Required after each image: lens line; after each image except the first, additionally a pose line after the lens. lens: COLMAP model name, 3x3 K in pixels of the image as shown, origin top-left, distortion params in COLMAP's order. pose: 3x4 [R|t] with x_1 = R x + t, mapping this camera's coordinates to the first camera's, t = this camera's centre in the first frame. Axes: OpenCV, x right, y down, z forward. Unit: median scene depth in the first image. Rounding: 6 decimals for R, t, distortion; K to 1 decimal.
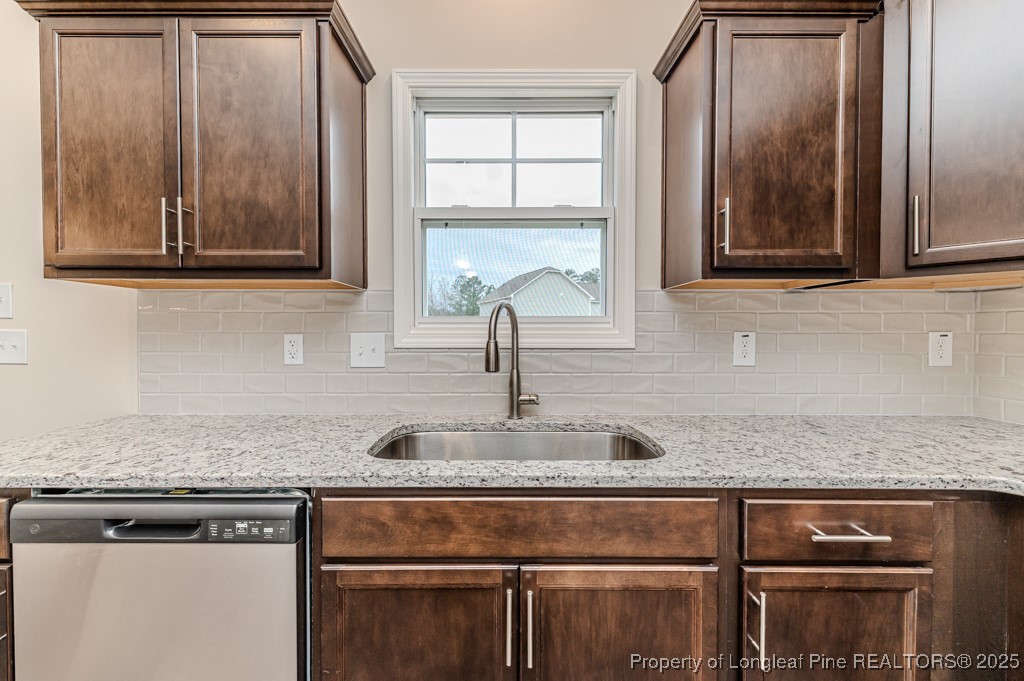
lens RADIAL K [[411.9, 0, 507.3], [0, 411.9, 340.5], [0, 0, 1]] dist [0.002682, 0.000209]
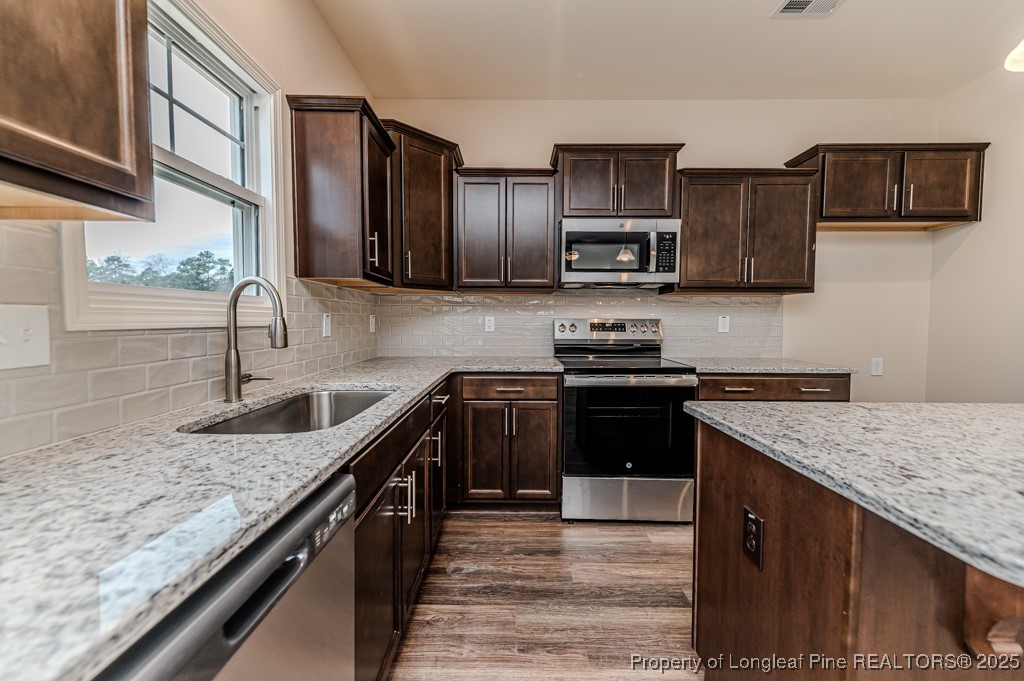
lens RADIAL K [[411.9, 0, 512.4], [0, 411.9, 339.4], [0, 0, 1]] dist [0.002682, 0.000209]
pose [[0.016387, -0.046140, 0.998801, -0.937381], [0.011763, 0.998874, 0.045950, 0.012405], [-0.999797, 0.010995, 0.016911, 0.362665]]
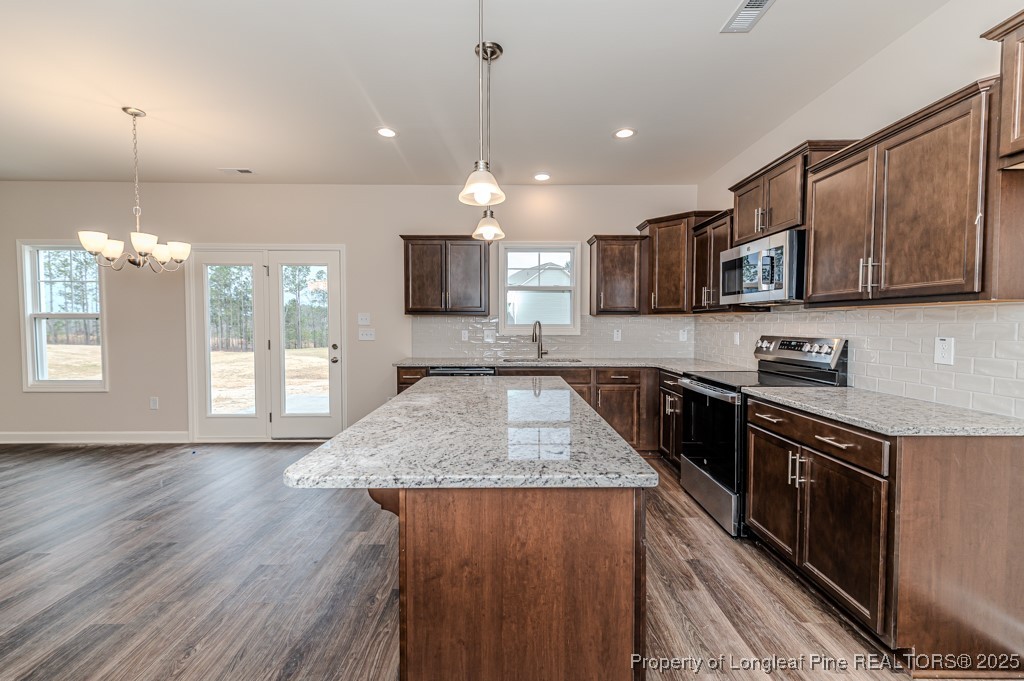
lens RADIAL K [[411.9, 0, 514.0], [0, 411.9, 332.5], [0, 0, 1]] dist [0.002682, 0.000209]
pose [[0.999952, 0.001386, 0.009687, -0.204296], [-0.001447, 0.999979, 0.006301, -0.021265], [-0.009678, -0.006315, 0.999933, -2.039073]]
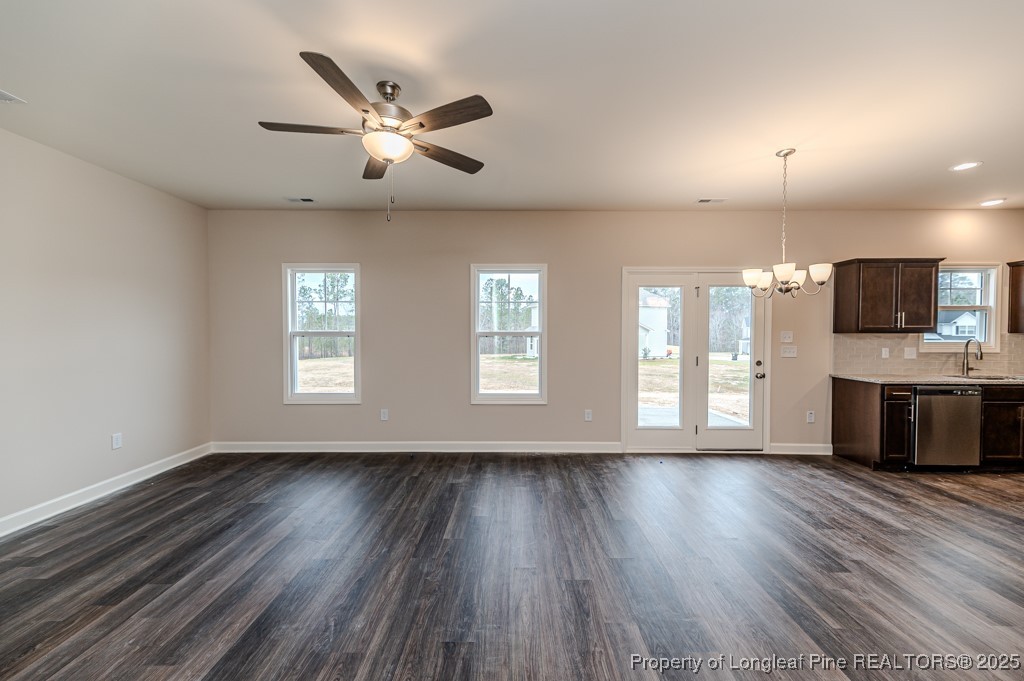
lens RADIAL K [[411.9, 0, 512.7], [0, 411.9, 347.5], [0, 0, 1]] dist [0.002682, 0.000209]
pose [[0.999789, -0.001365, -0.020508, -3.455345], [0.001663, 0.999893, 0.014535, -0.074804], [0.020486, -0.014566, 0.999684, -2.265070]]
